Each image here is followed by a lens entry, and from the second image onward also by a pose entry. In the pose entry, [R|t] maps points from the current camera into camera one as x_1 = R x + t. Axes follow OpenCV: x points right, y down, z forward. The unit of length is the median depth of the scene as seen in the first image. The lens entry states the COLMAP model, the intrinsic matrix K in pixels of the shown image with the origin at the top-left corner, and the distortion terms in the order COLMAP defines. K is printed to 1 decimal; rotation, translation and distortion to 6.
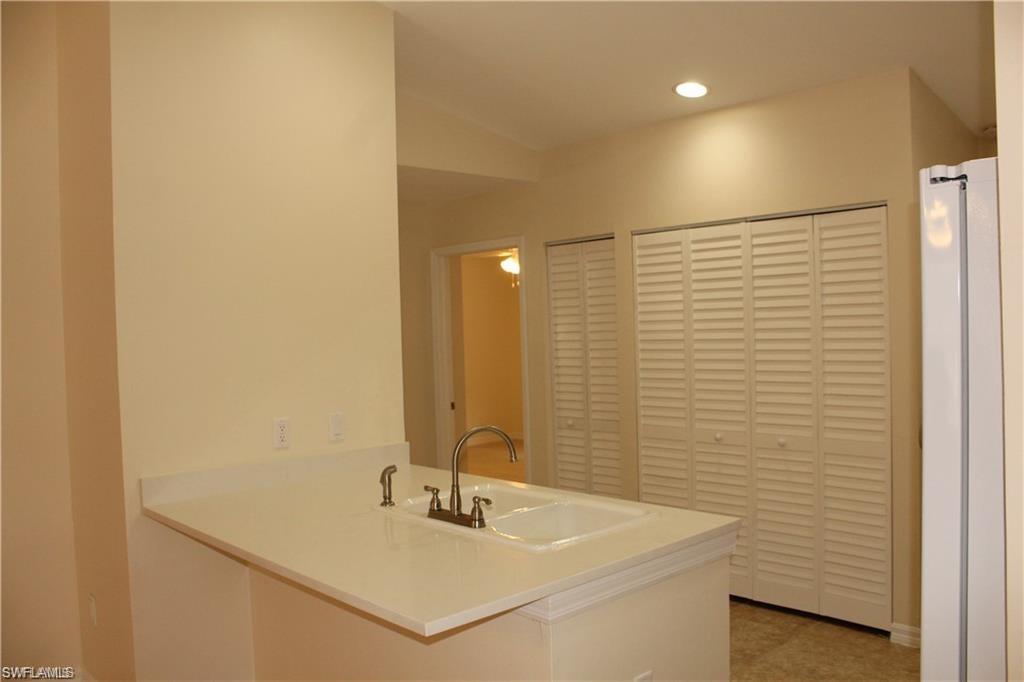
lens RADIAL K [[846.0, 0, 512.0], [0, 846.0, 341.0], [0, 0, 1]] dist [-0.116559, 0.013805]
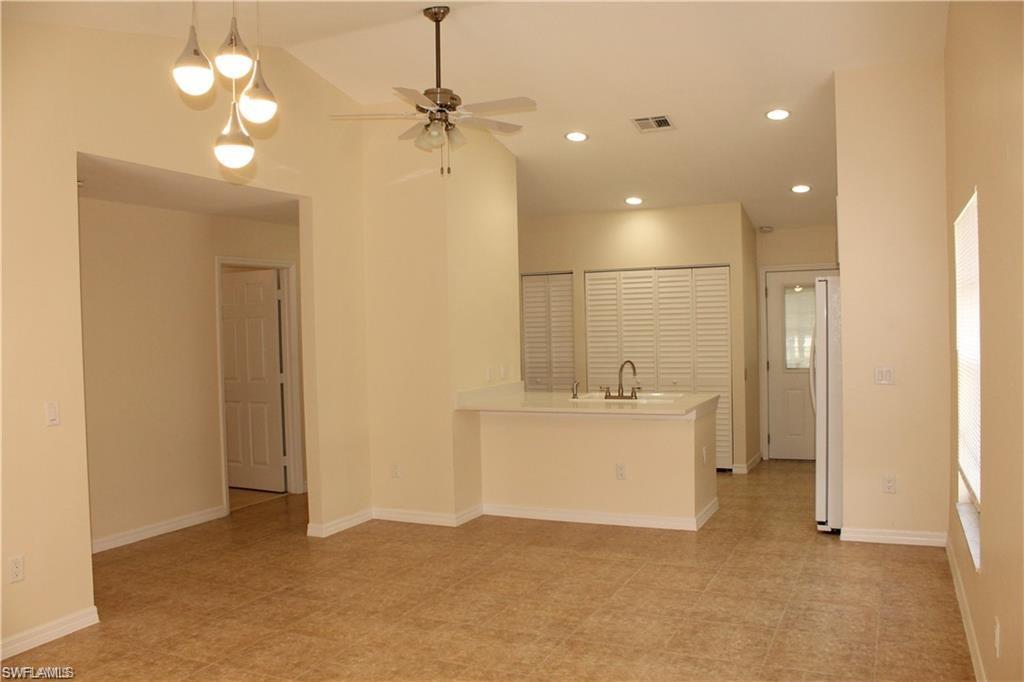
lens RADIAL K [[846.0, 0, 512.0], [0, 846.0, 341.0], [0, 0, 1]] dist [-0.116559, 0.013805]
pose [[0.928734, -0.002418, 0.370739, -0.808068], [0.004764, 0.999974, -0.005413, 0.035455], [-0.370716, 0.006794, 0.928721, -0.744452]]
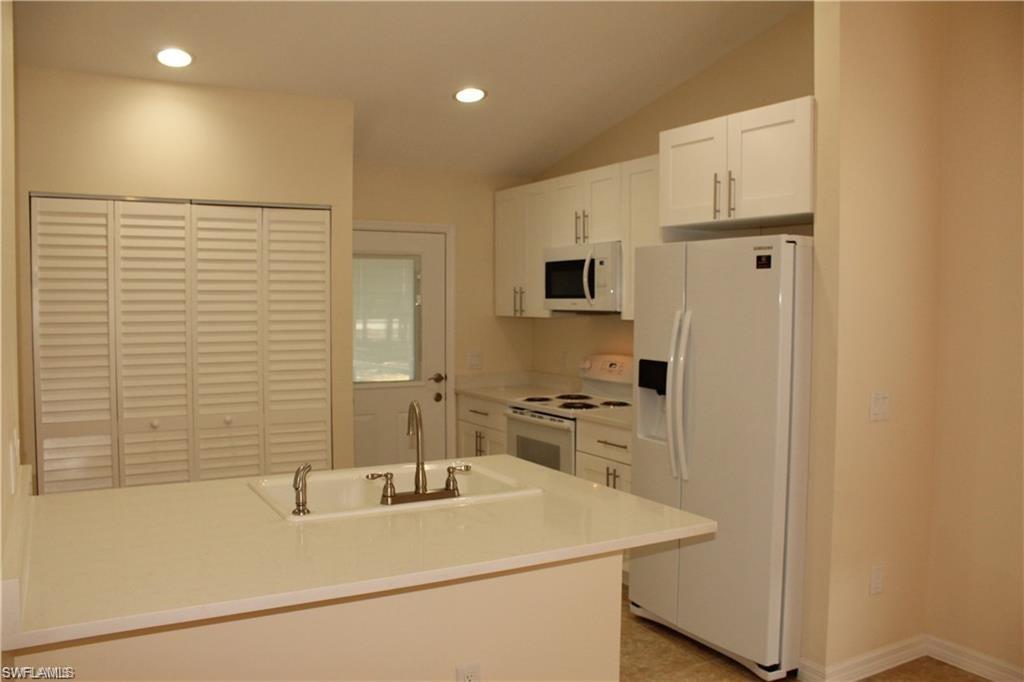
lens RADIAL K [[846.0, 0, 512.0], [0, 846.0, 341.0], [0, 0, 1]] dist [-0.116559, 0.013805]
pose [[0.241080, -0.015703, 0.970378, -0.628415], [0.006213, 0.999874, 0.014637, 0.009673], [-0.970485, 0.002500, 0.241147, 0.416462]]
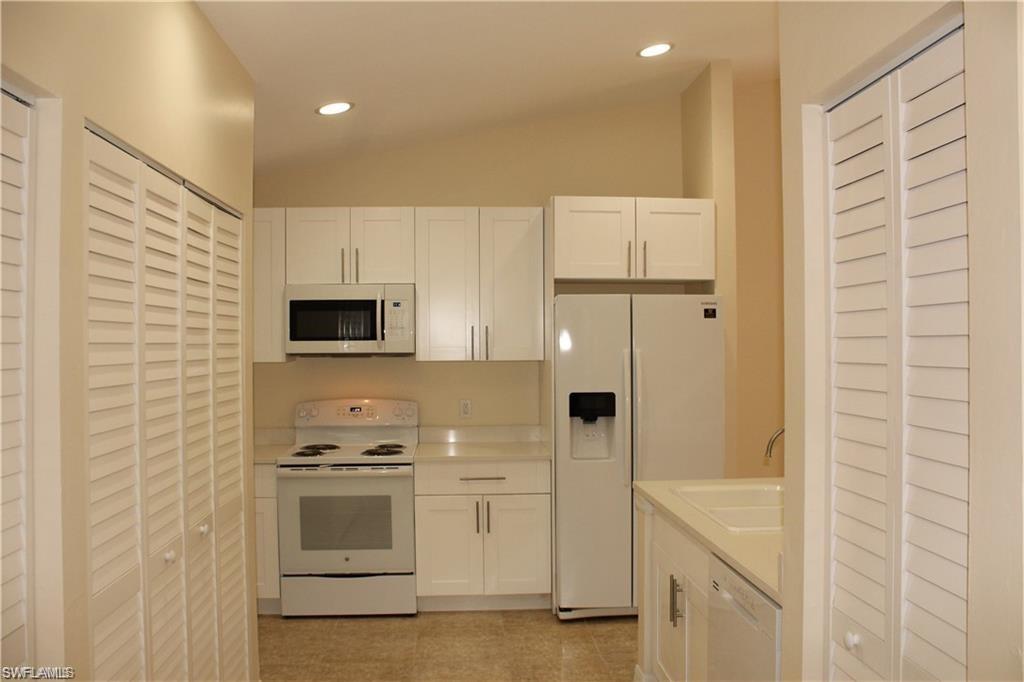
lens RADIAL K [[846.0, 0, 512.0], [0, 846.0, 341.0], [0, 0, 1]] dist [-0.116559, 0.013805]
pose [[-0.765445, 0.033667, 0.642620, -0.316958], [0.036992, 0.999281, -0.008290, -0.015808], [-0.642437, 0.017426, -0.766140, 1.391631]]
